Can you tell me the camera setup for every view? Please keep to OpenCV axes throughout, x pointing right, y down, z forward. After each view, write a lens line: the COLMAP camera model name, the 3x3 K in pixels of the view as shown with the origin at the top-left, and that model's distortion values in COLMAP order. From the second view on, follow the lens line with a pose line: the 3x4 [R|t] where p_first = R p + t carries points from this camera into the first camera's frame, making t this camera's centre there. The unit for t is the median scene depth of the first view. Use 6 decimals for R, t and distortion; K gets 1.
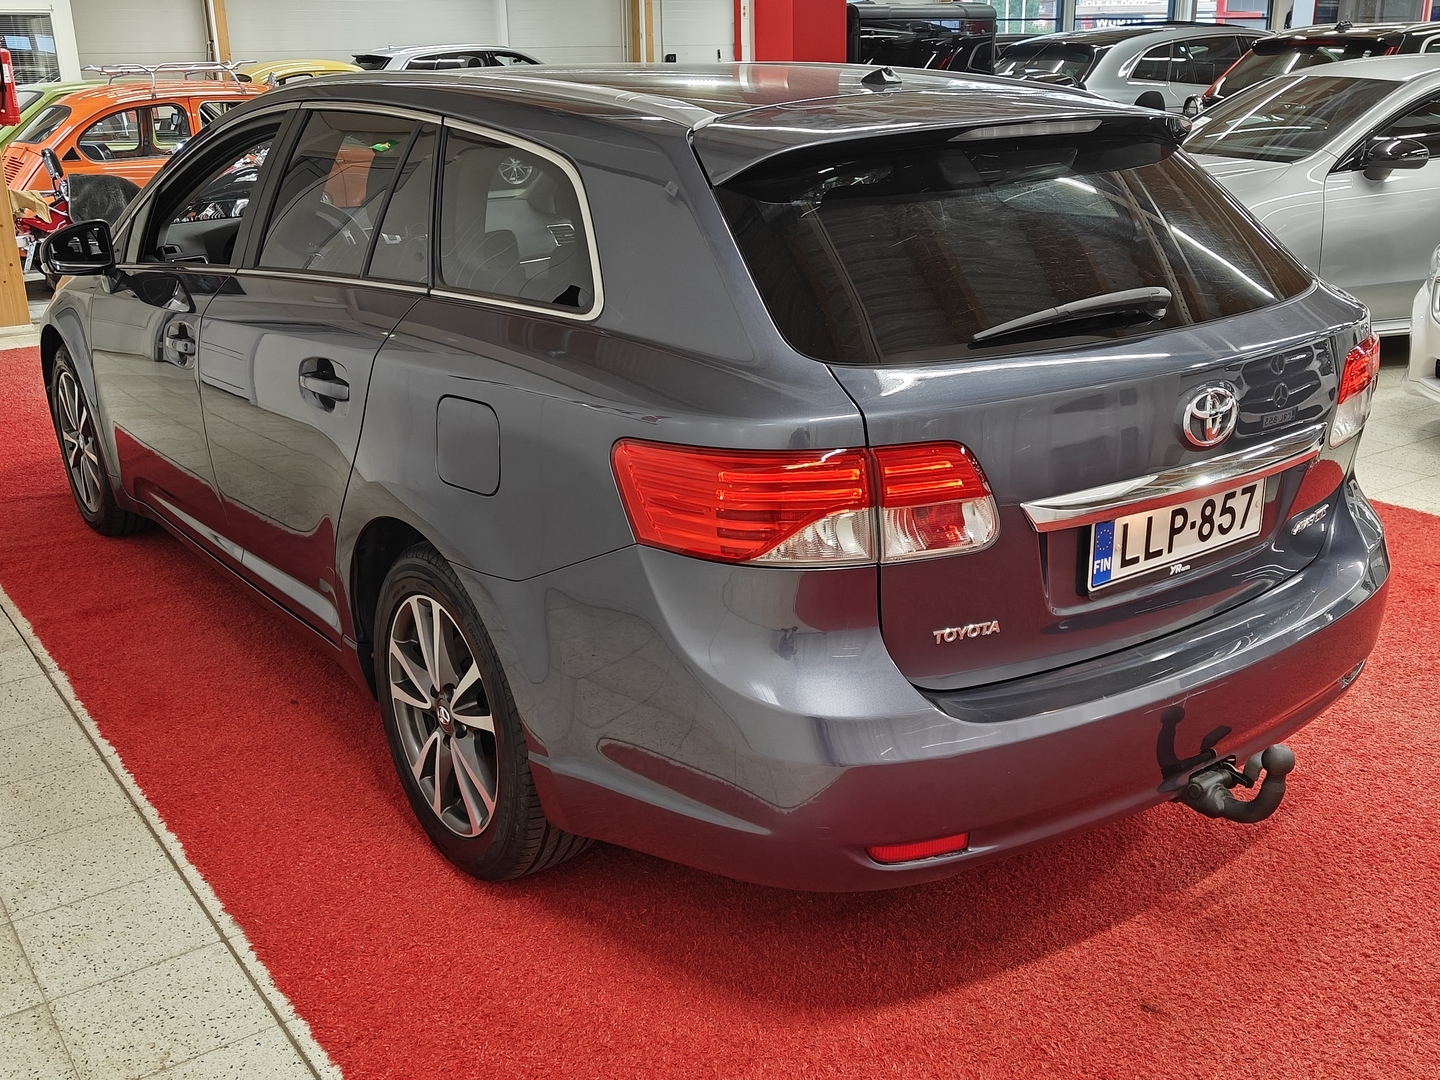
lens RADIAL K [[1467.5, 0, 717.0], [0, 1467.5, 545.1], [0, 0, 1]] dist [0.003044, 0.000000]
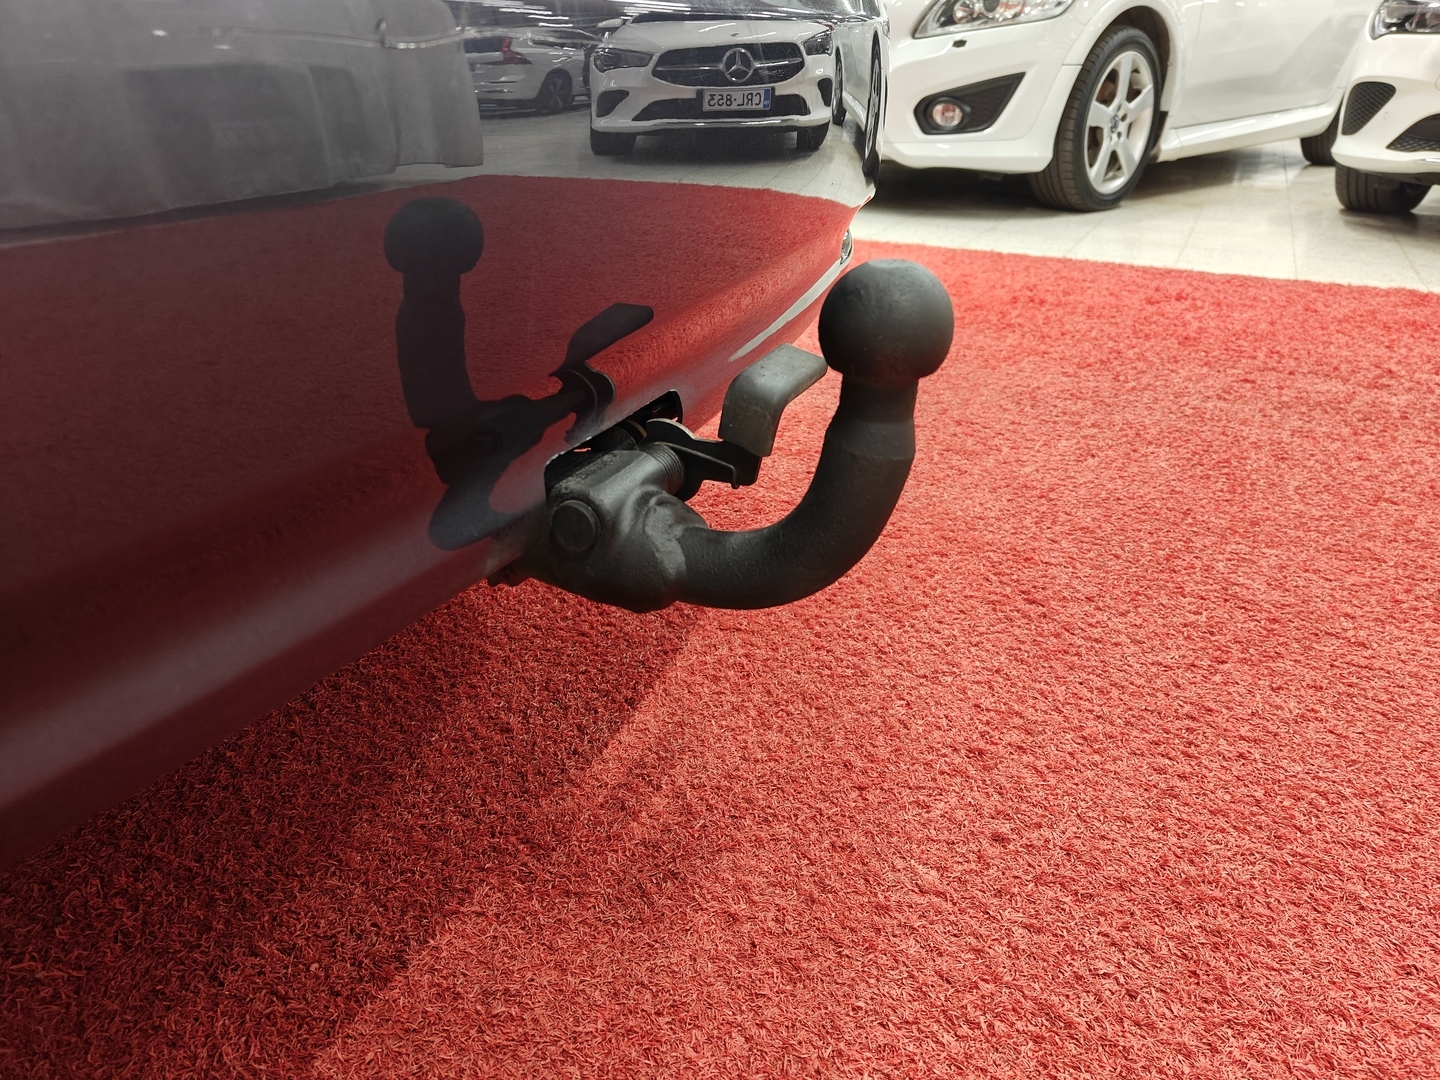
lens RADIAL K [[1011.3, 0, 717.0], [0, 1011.3, 542.2], [0, 0, 1]] dist [0.015330, -0.011894]
pose [[0.876018, -0.183432, 0.446033, 0.259214], [0.127718, 0.980061, 0.152211, 0.142413], [-0.465060, -0.076373, 0.881979, 0.806137]]
